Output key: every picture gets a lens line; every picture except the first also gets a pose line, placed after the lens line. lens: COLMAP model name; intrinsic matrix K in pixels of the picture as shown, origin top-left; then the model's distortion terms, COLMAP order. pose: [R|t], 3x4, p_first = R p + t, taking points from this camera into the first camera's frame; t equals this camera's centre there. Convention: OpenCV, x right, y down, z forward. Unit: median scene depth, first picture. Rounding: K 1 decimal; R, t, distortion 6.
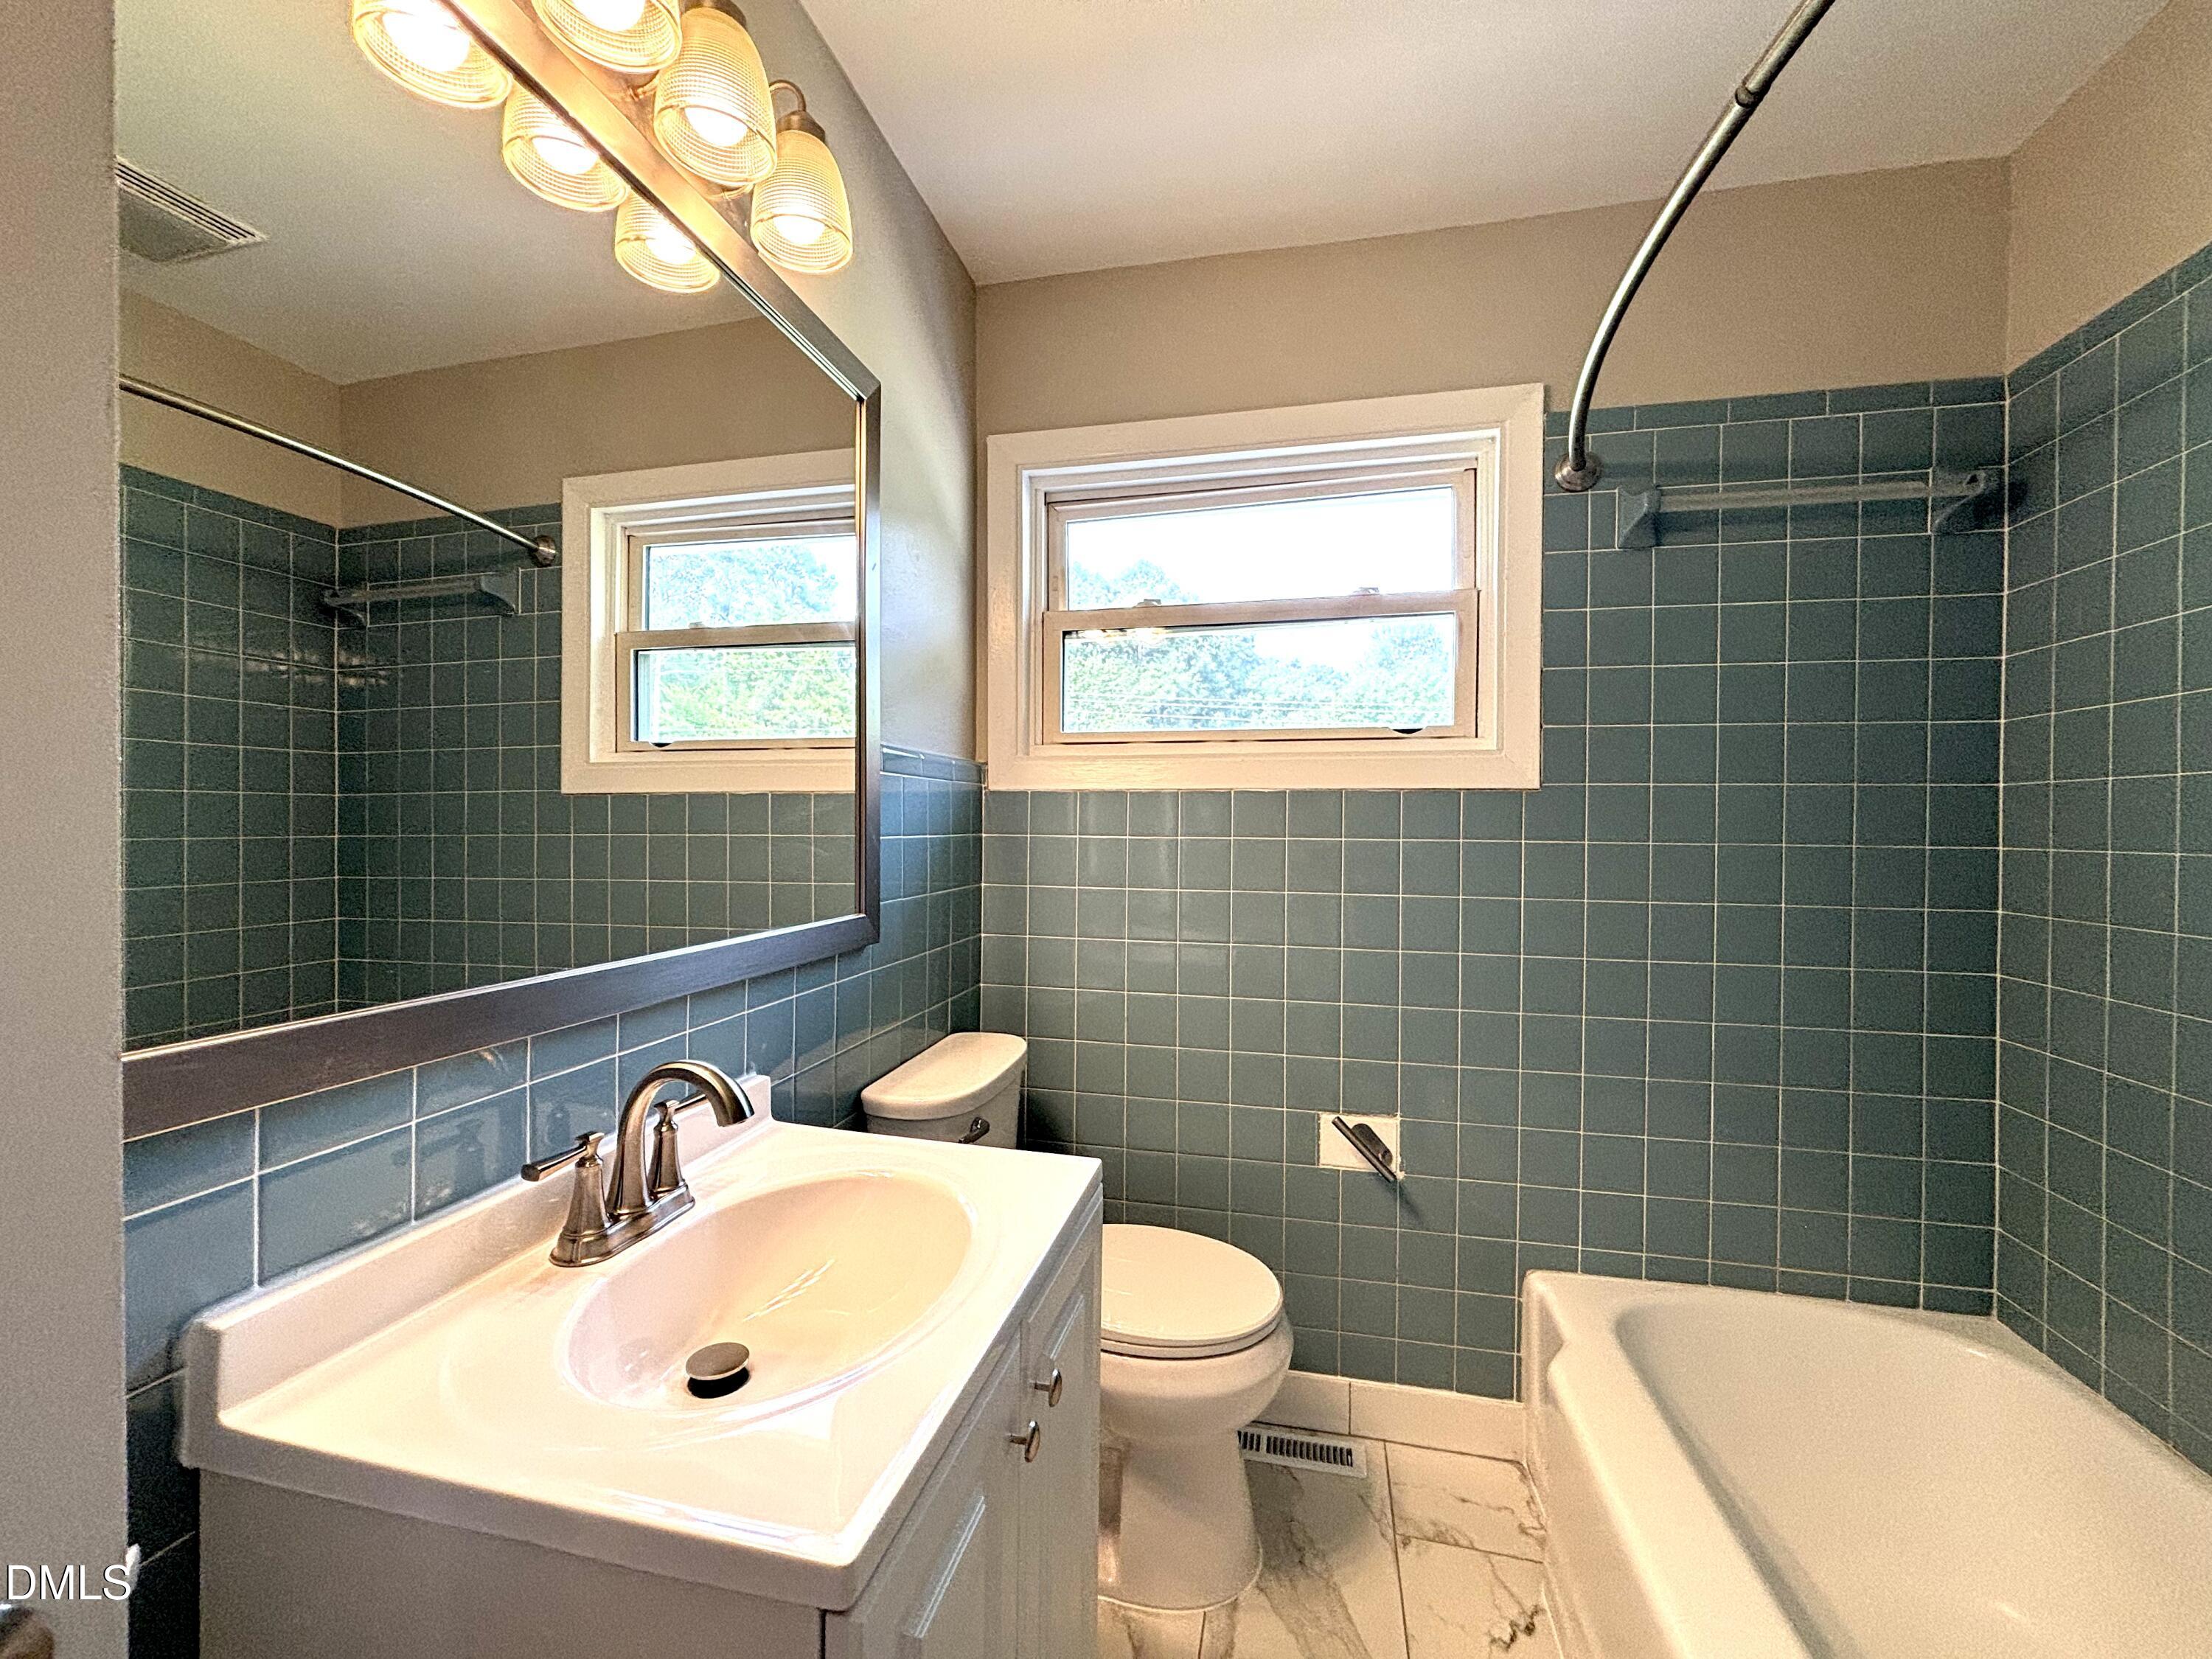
lens RADIAL K [[885.1, 0, 1100.1], [0, 885.1, 824.3], [0, 0, 1]] dist [-0.028601, 0.014484]
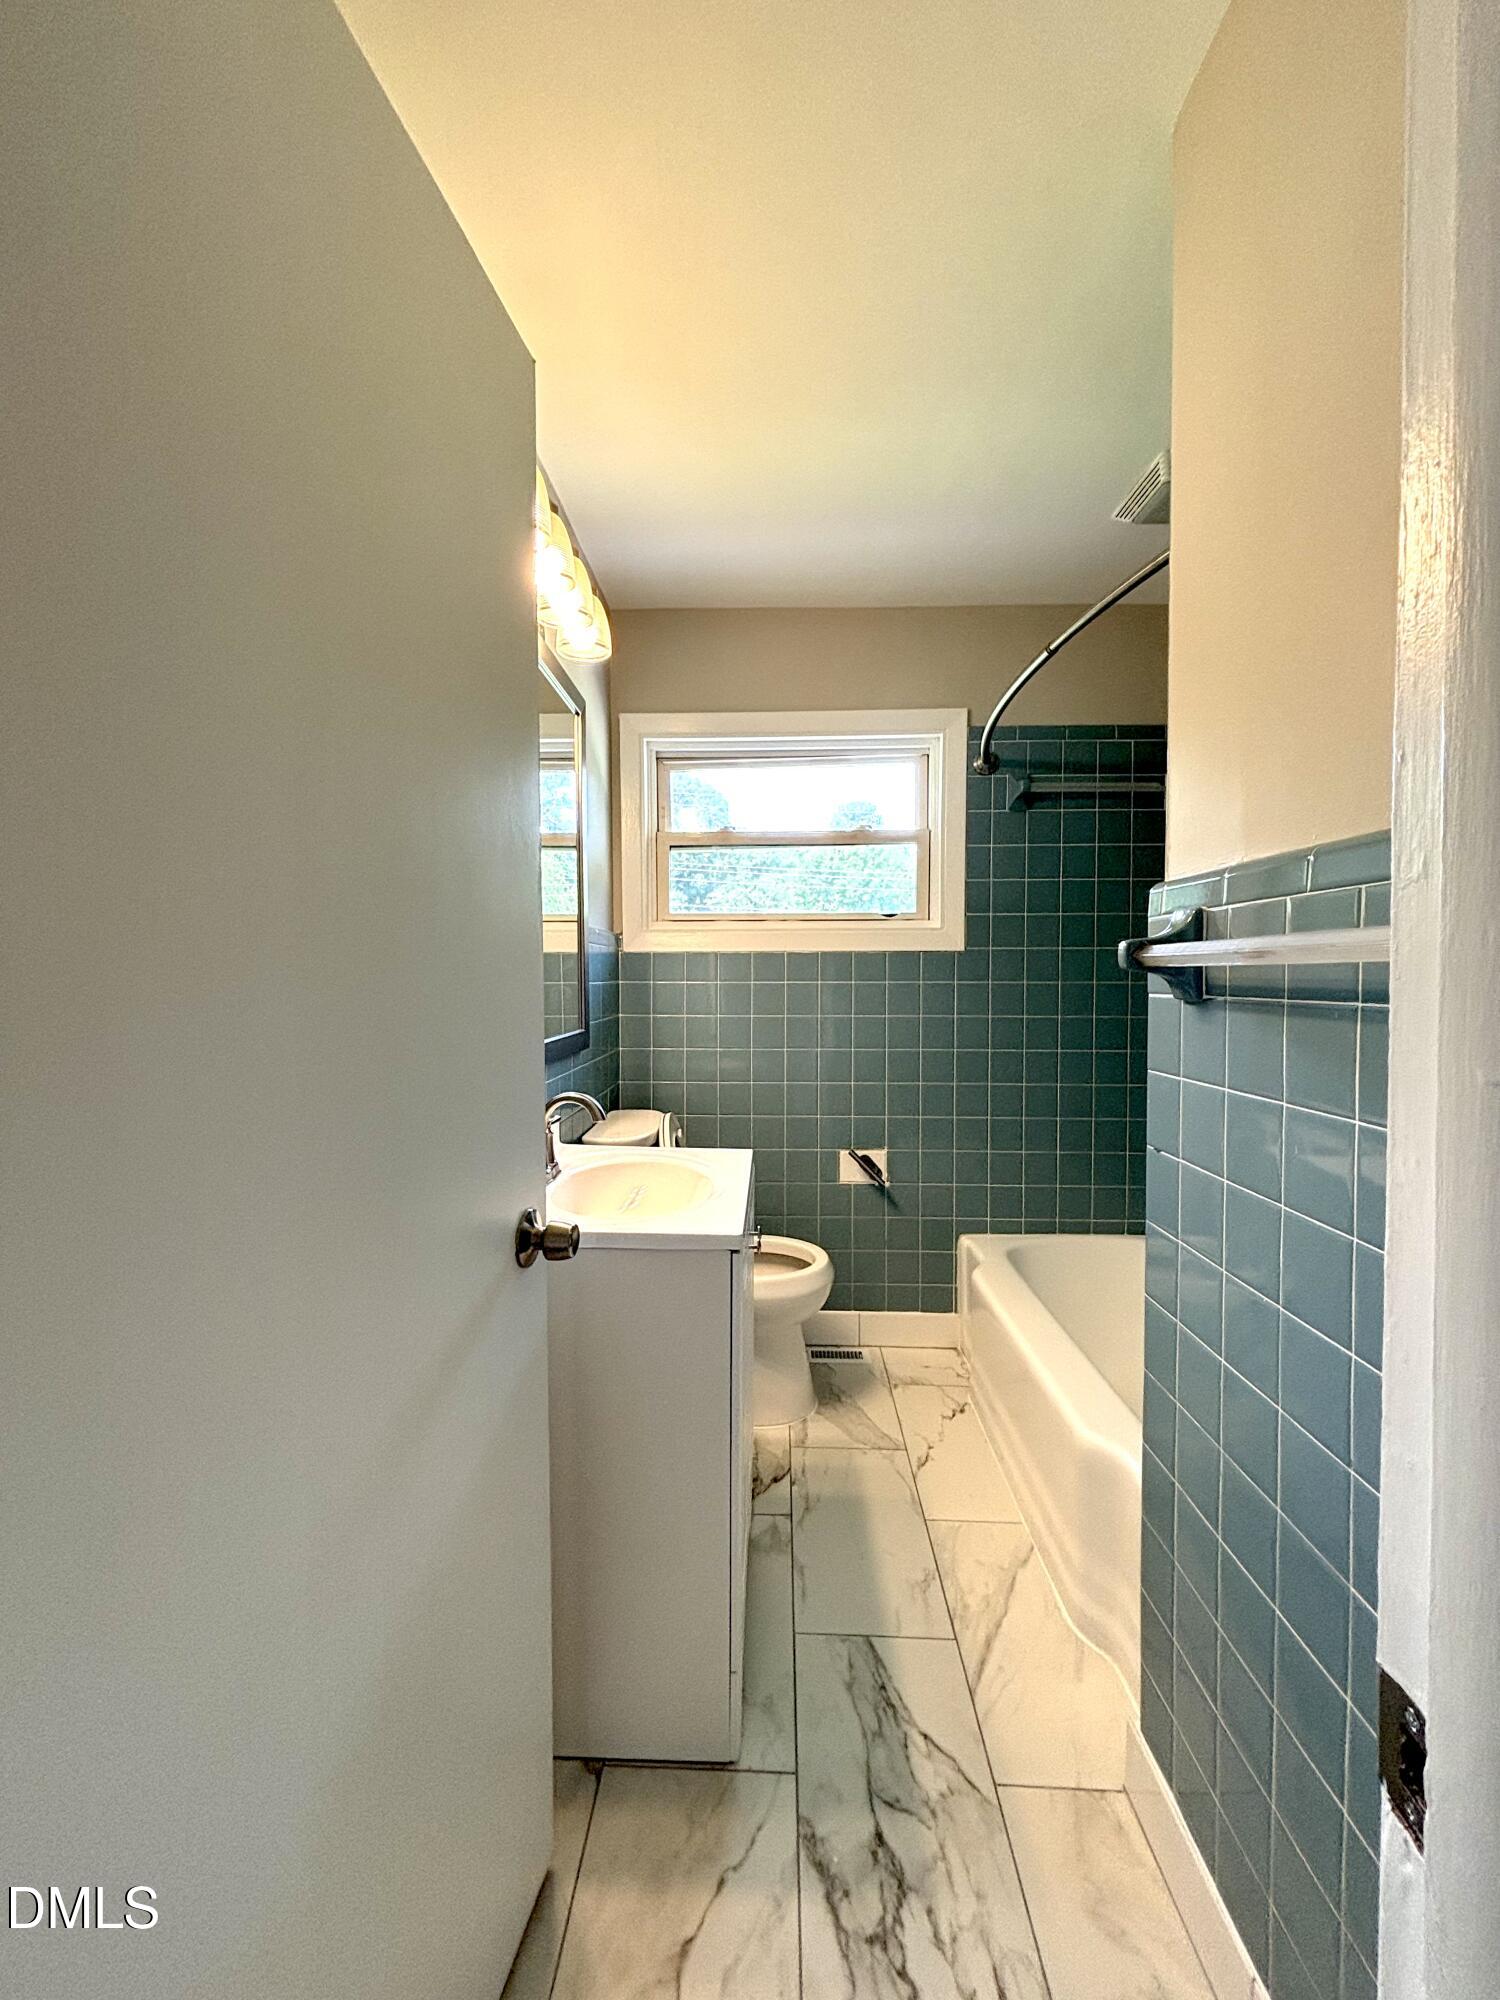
lens RADIAL K [[805.3, 0, 750.0], [0, 805.3, 1000.0], [0, 0, 1]] dist [0.000090, 0.000001]
pose [[0.979734, -0.014206, 0.199800, -0.216296], [0.009218, 0.999623, 0.025871, 0.010616], [-0.200092, -0.023505, 0.979495, -0.438684]]
